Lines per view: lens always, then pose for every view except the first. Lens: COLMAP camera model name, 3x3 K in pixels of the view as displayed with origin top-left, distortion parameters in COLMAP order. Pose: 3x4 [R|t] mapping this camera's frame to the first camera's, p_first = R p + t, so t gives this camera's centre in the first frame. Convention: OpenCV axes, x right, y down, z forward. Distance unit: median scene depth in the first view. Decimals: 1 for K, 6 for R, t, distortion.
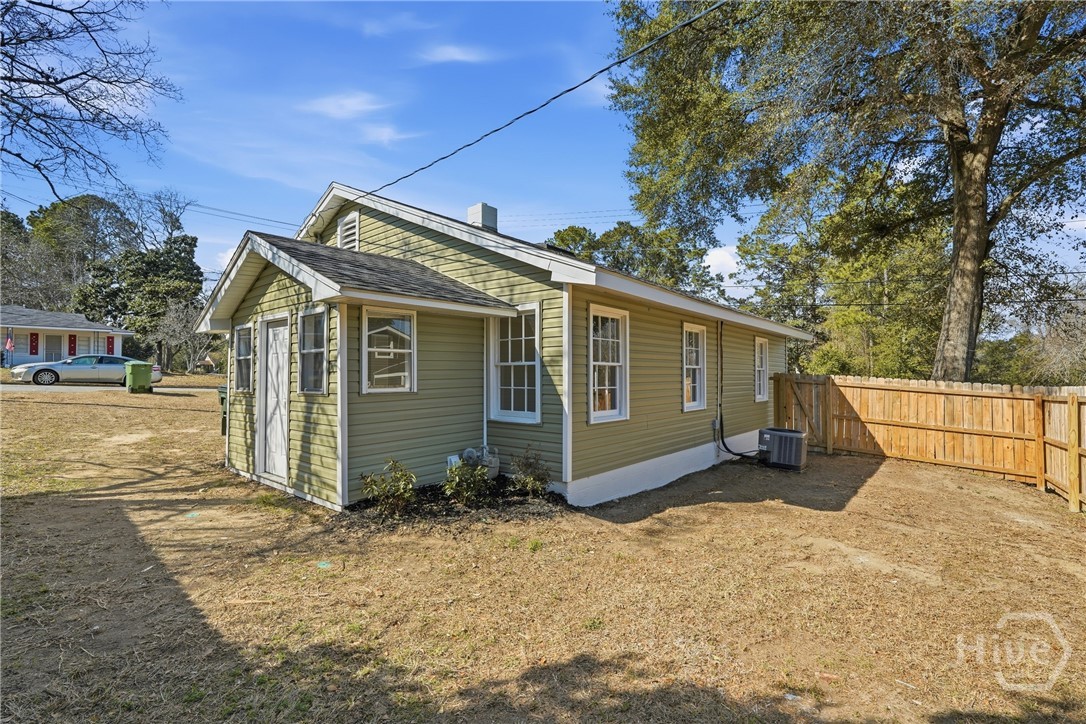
lens RADIAL K [[505.3, 0, 543.1], [0, 505.3, 359.4], [0, 0, 1]] dist [-0.001658, -0.000151]
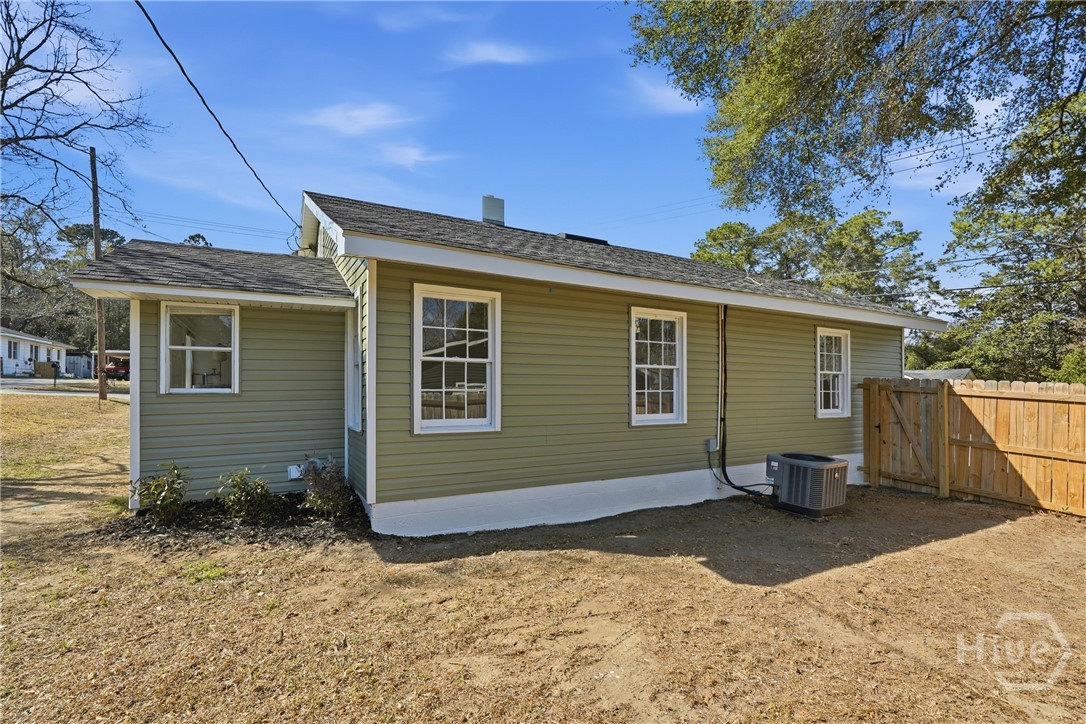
lens RADIAL K [[520.4, 0, 486.3], [0, 520.4, 383.0], [0, 0, 1]] dist [-0.005190, 0.000403]
pose [[0.930359, -0.007469, -0.366573, 0.328334], [0.012665, 0.999850, 0.011774, 0.025377], [0.366431, -0.015597, 0.930315, 0.183217]]
